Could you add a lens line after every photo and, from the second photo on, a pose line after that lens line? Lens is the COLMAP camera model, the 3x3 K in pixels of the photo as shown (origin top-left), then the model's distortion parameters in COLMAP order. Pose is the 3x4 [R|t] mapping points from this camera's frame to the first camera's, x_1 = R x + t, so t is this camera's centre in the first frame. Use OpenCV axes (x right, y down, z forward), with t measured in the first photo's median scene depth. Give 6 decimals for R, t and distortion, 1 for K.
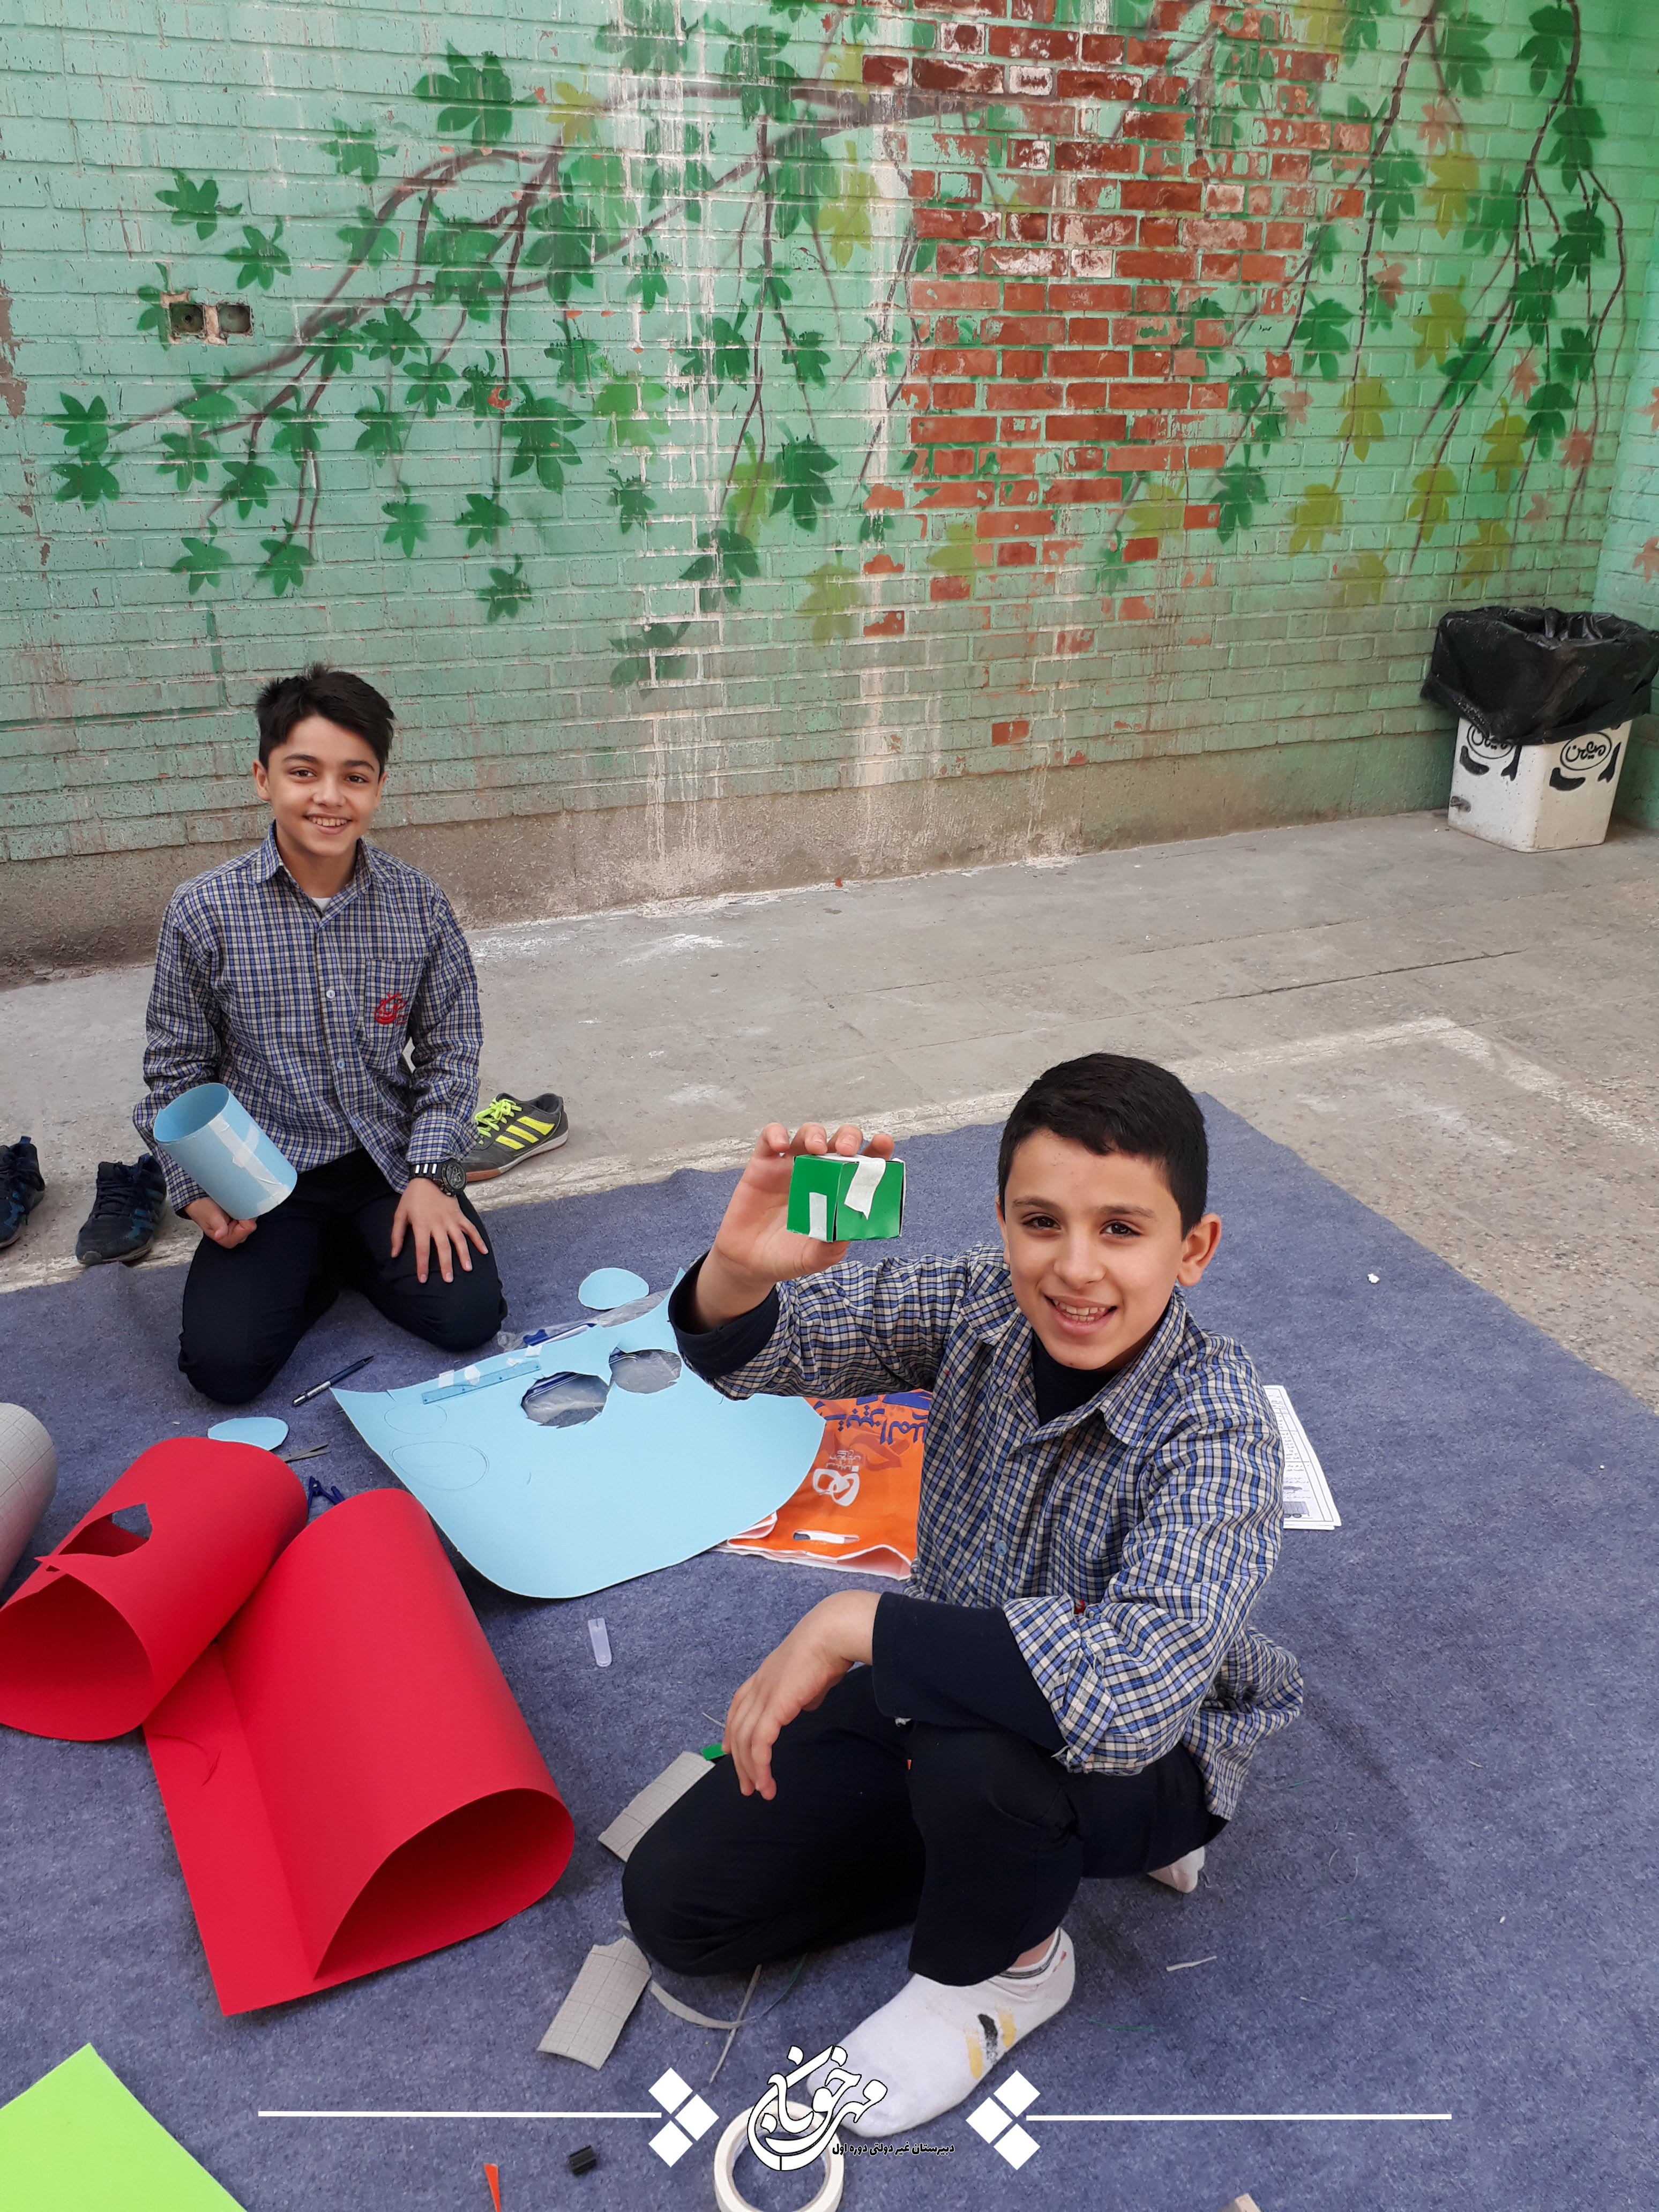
lens RADIAL K [[1753.2, 0, 799.6], [0, 1753.2, 1108.5], [0, 0, 1]] dist [-0.012713, 0.007461]
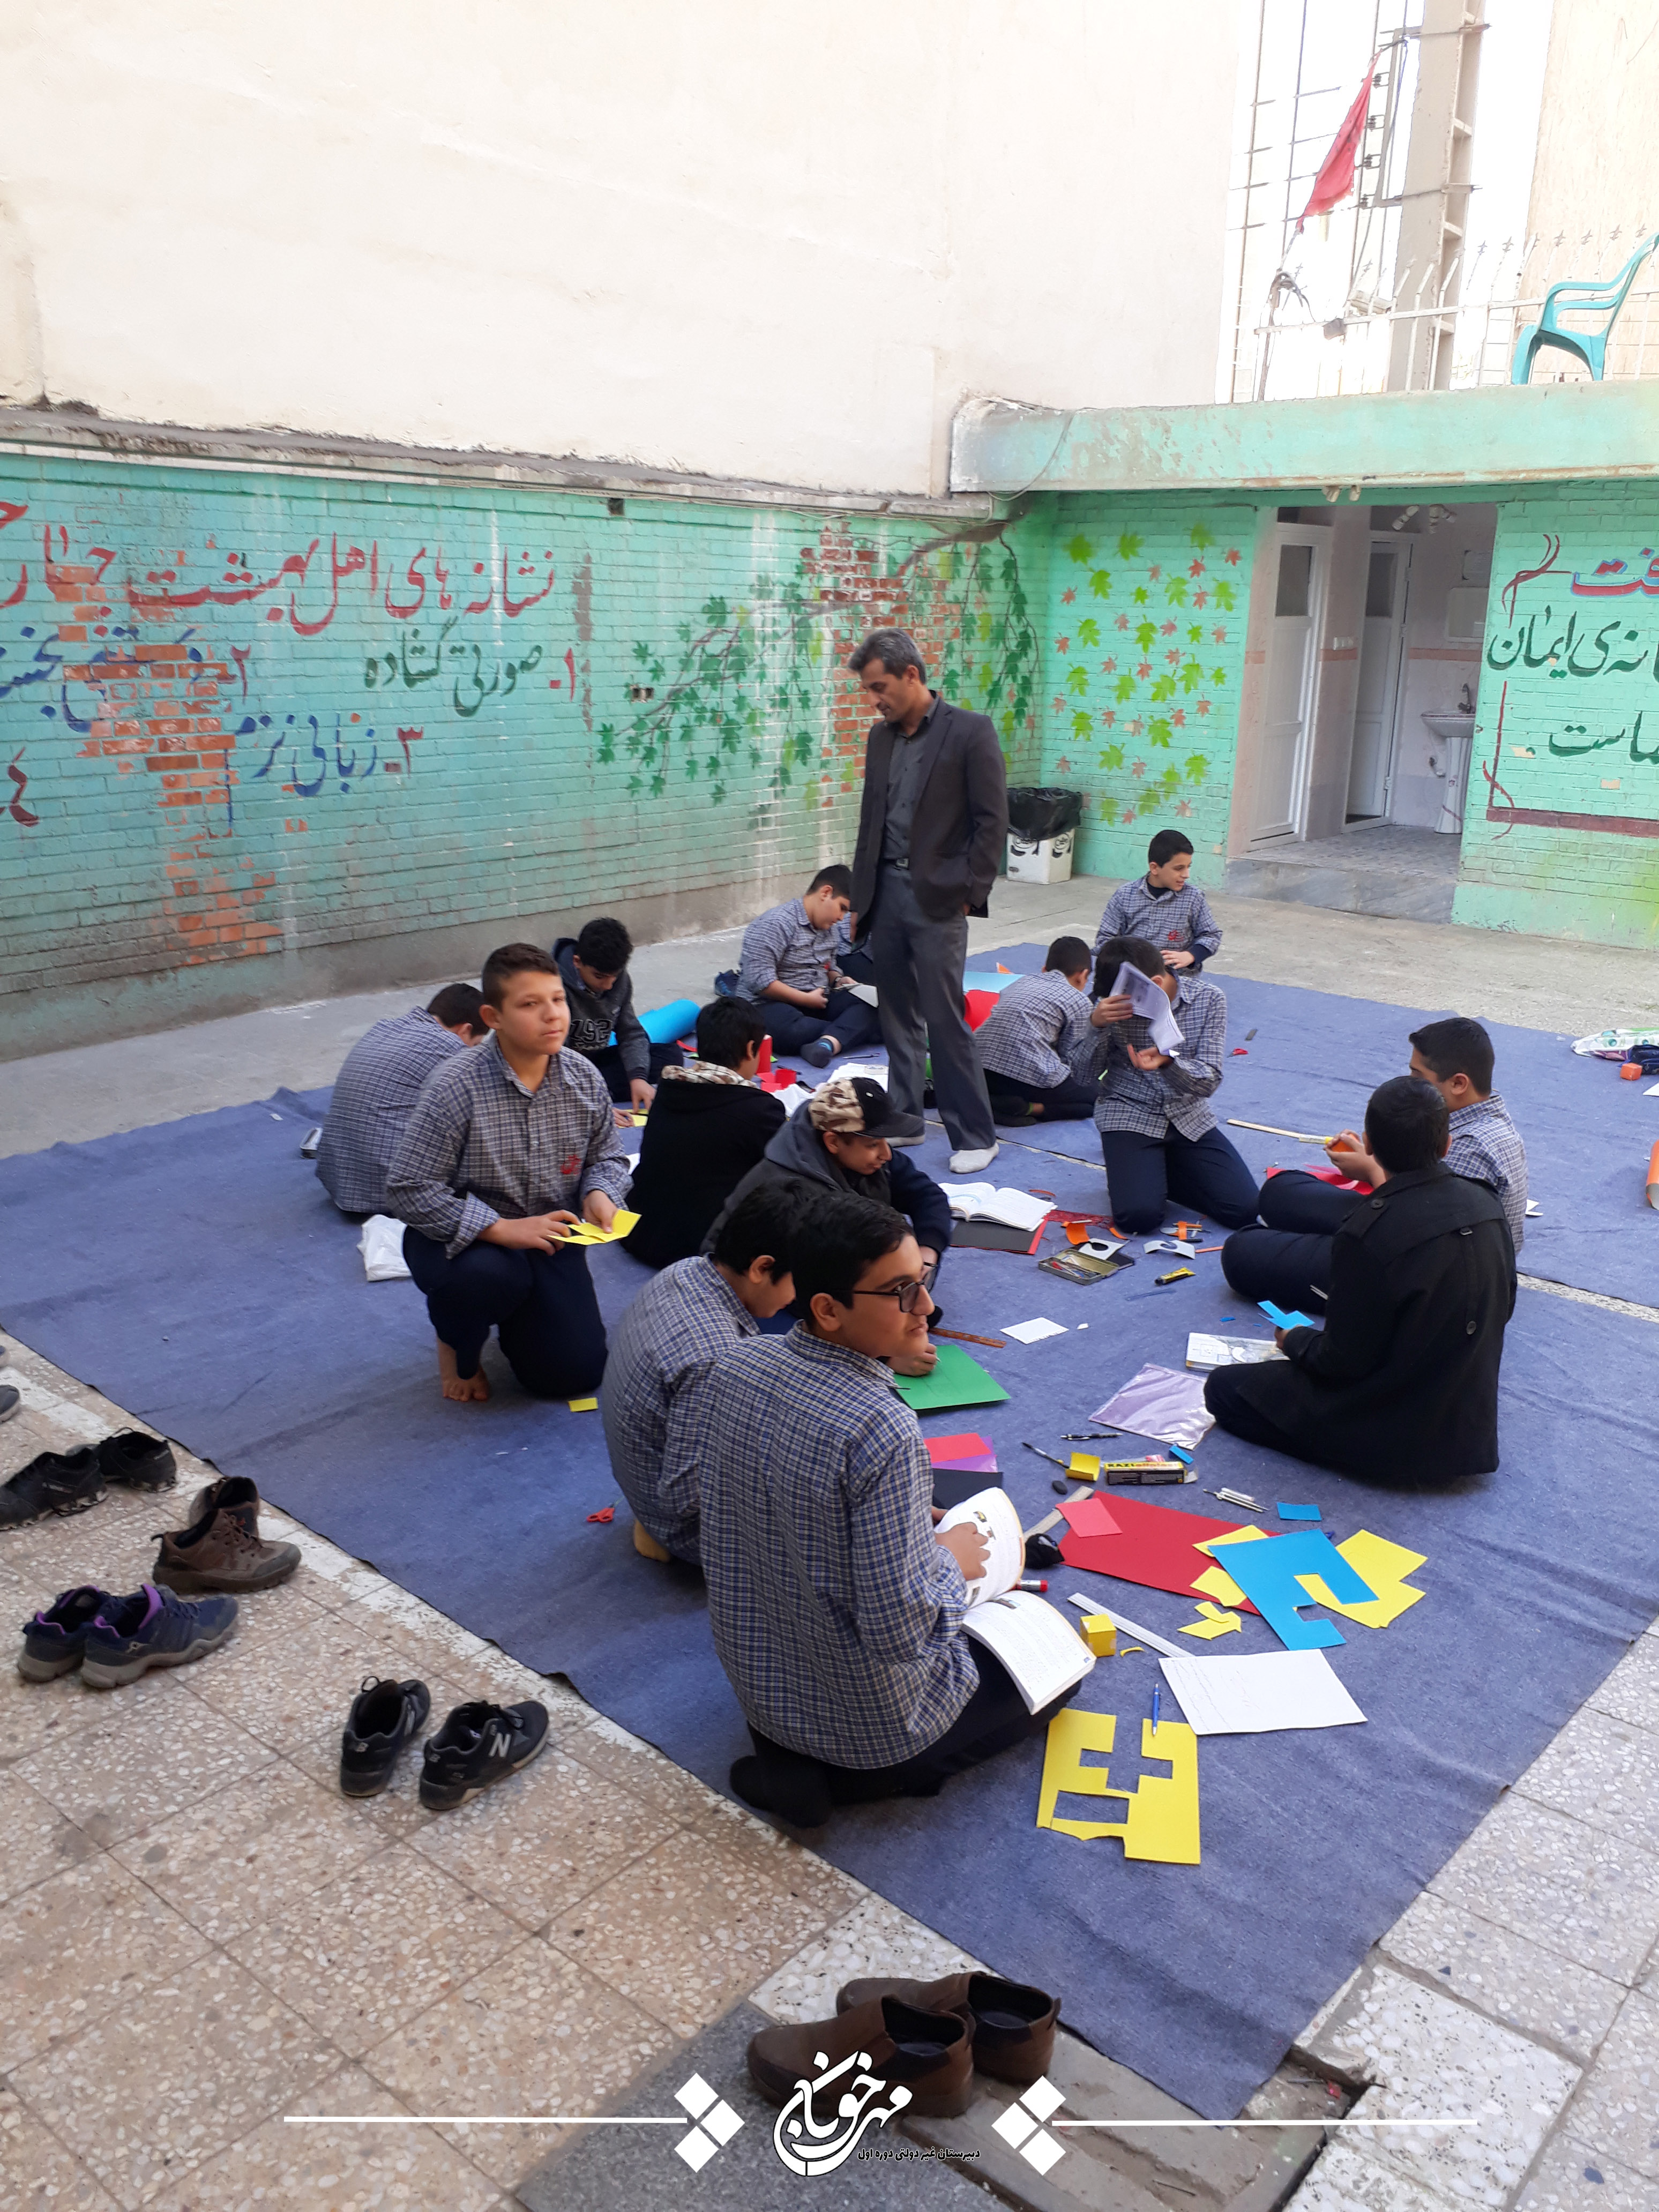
lens RADIAL K [[1704.0, 0, 829.5], [0, 1704.0, 1106.0], [0, 0, 1]] dist [0.102315, -0.244272]
pose [[0.891831, -0.125307, 0.434667, -1.215411], [0.181740, 0.979163, -0.090609, 0.414609], [-0.414256, 0.159805, 0.896022, -1.250614]]
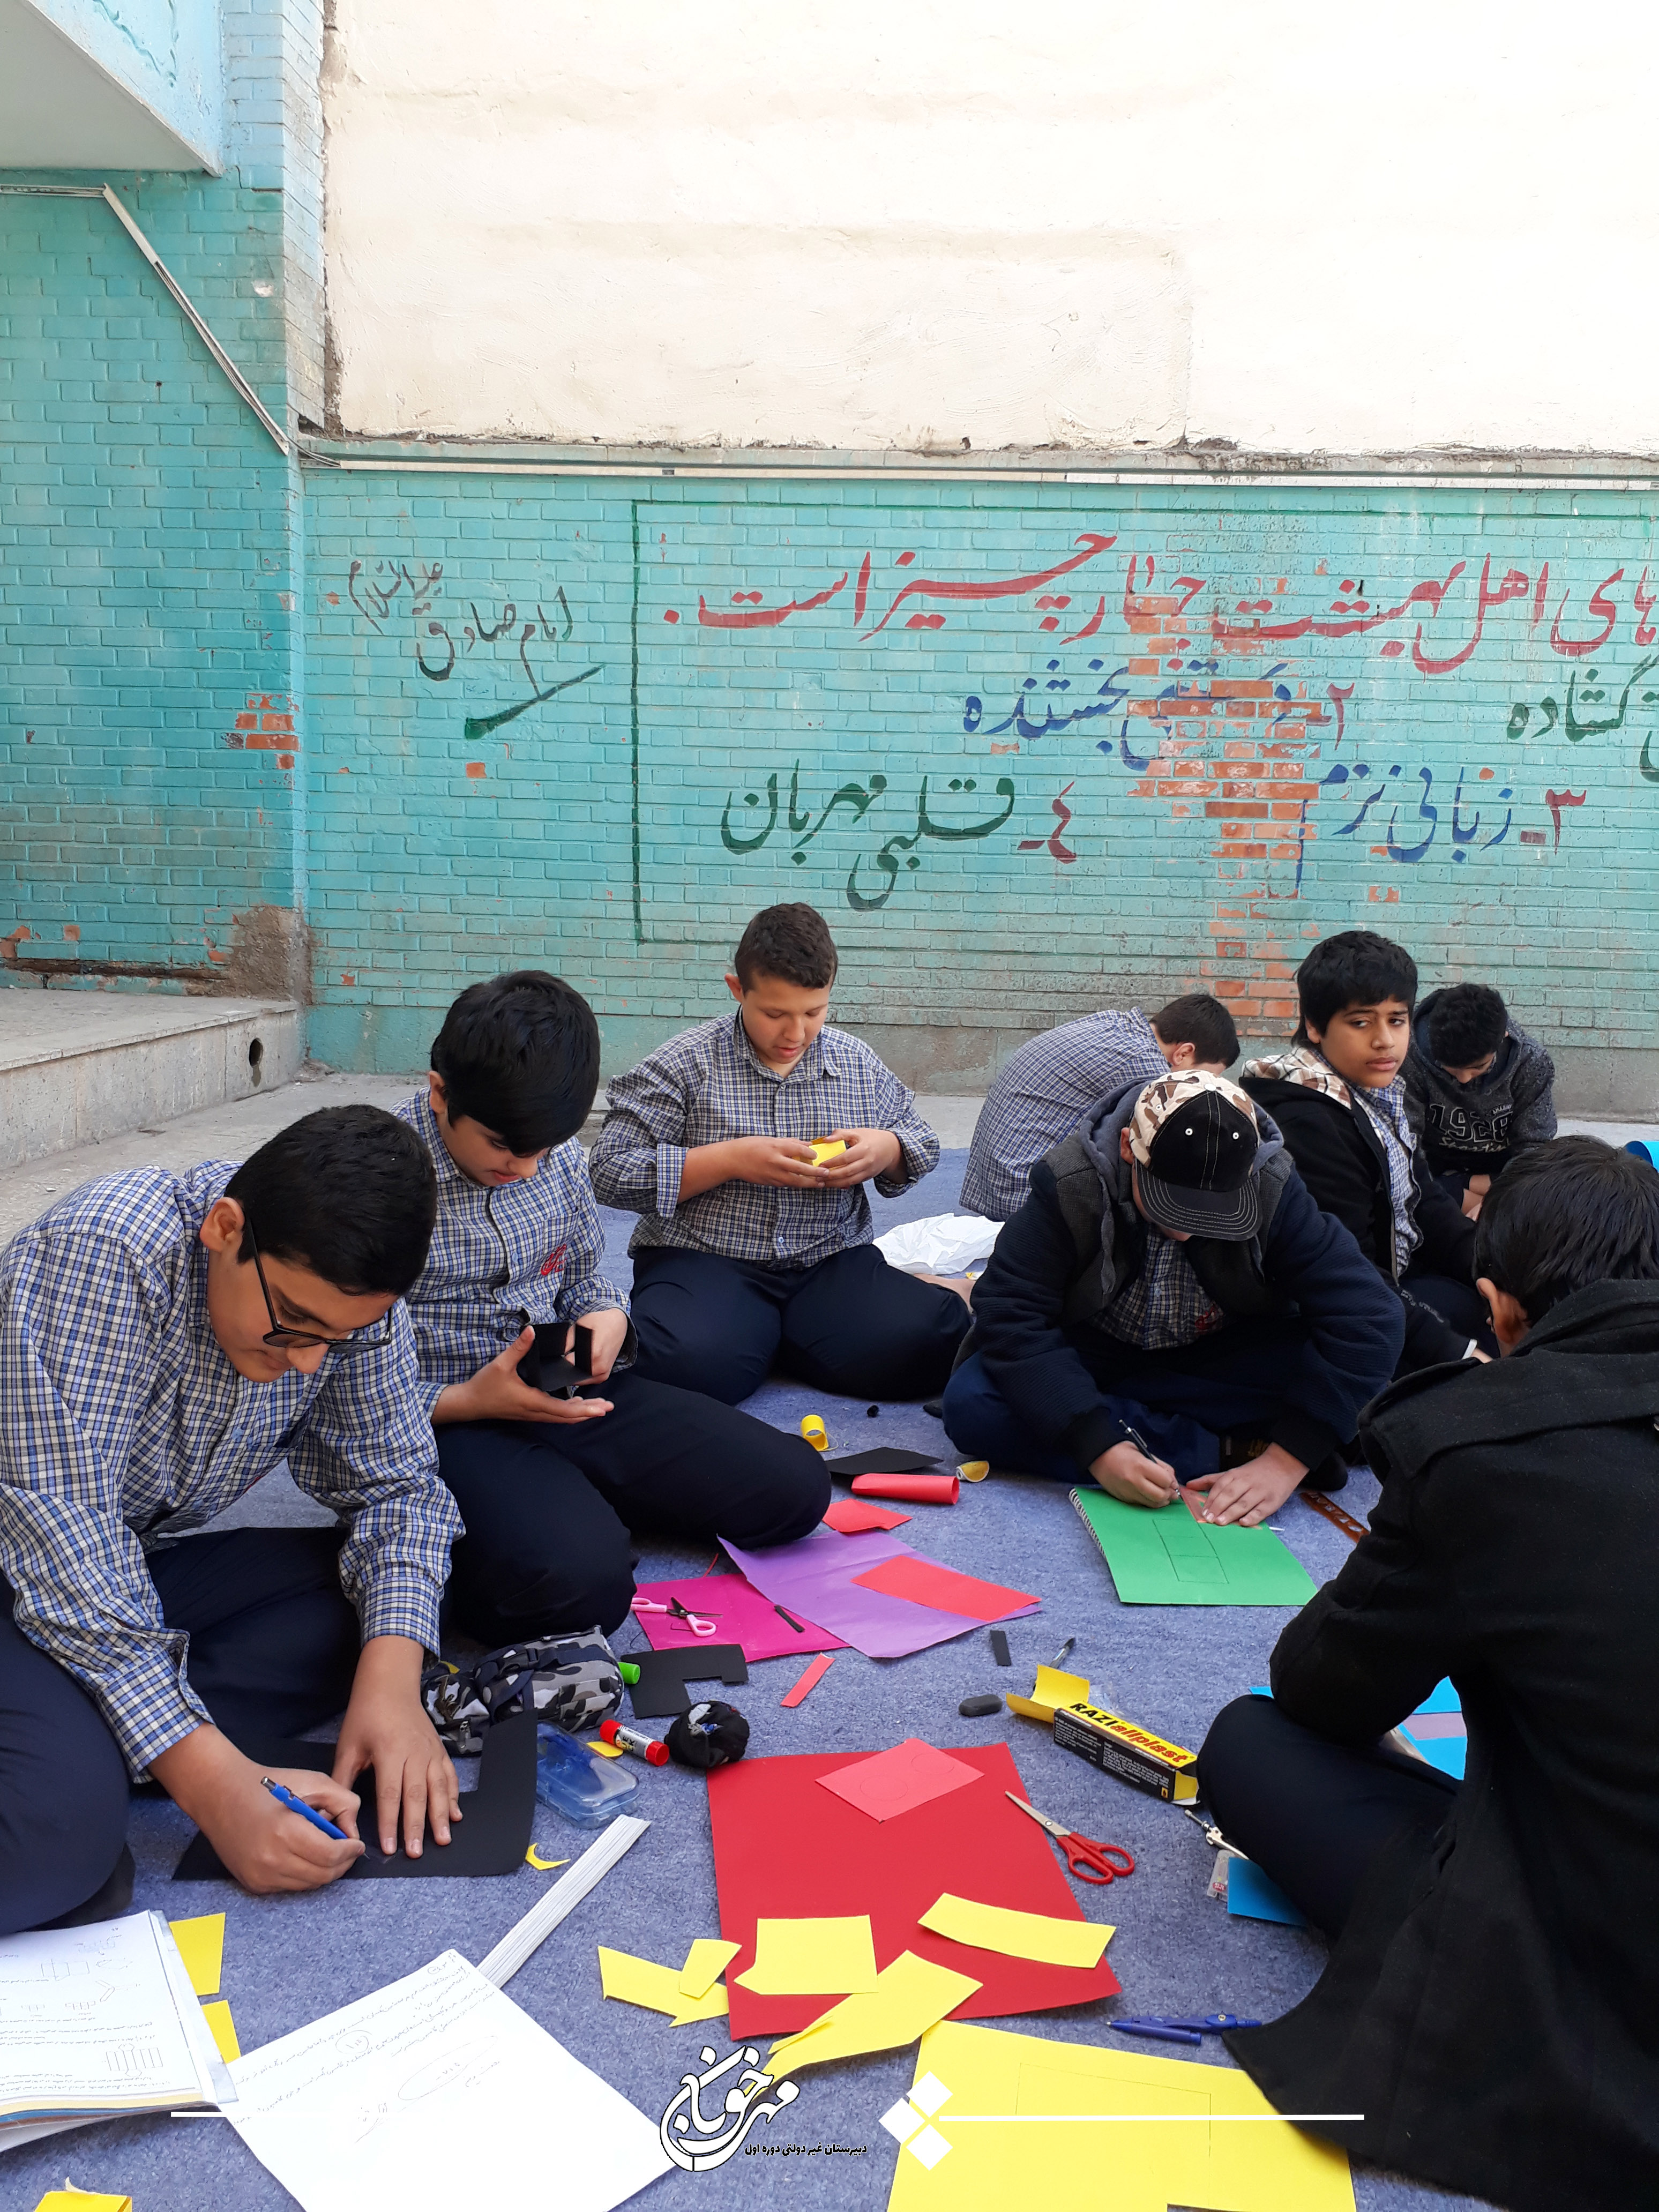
lens RADIAL K [[1704.0, 0, 829.5], [0, 1704.0, 1106.0], [0, 0, 1]] dist [0.102315, -0.244272]
pose [[0.892085, 0.068238, -0.446685, -0.557999], [-0.199118, 0.946745, -0.253034, 0.538984], [0.405630, 0.314671, 0.858165, -0.854189]]
